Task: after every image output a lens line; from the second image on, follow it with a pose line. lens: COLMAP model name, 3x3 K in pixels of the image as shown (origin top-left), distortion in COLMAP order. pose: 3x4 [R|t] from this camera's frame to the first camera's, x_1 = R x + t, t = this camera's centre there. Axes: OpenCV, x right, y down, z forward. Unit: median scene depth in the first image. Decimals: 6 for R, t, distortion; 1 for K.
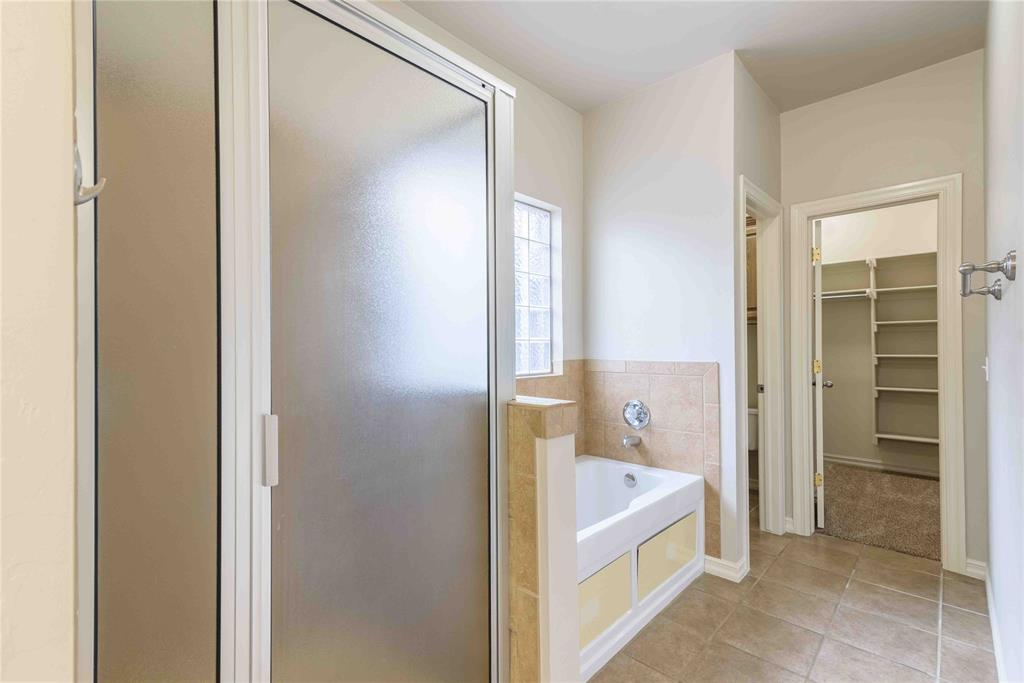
lens RADIAL K [[455.7, 0, 511.8], [0, 455.7, 343.6], [0, 0, 1]] dist [0.011730, -0.000864]
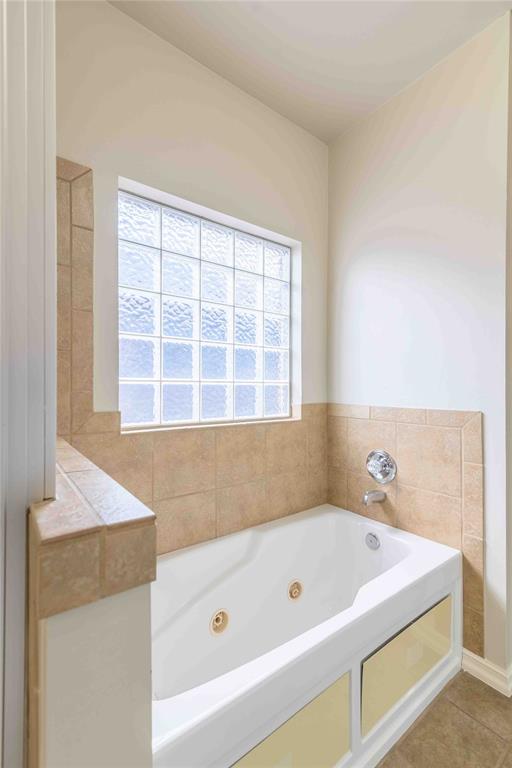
lens RADIAL K [[341.8, 0, 255.3], [0, 341.8, 385.7], [0, 0, 1]] dist [0.011730, -0.000864]
pose [[0.987347, 0.008905, -0.158325, 0.134603], [-0.008421, 0.999958, 0.003729, -0.003596], [0.158351, -0.002348, 0.987380, 0.299910]]
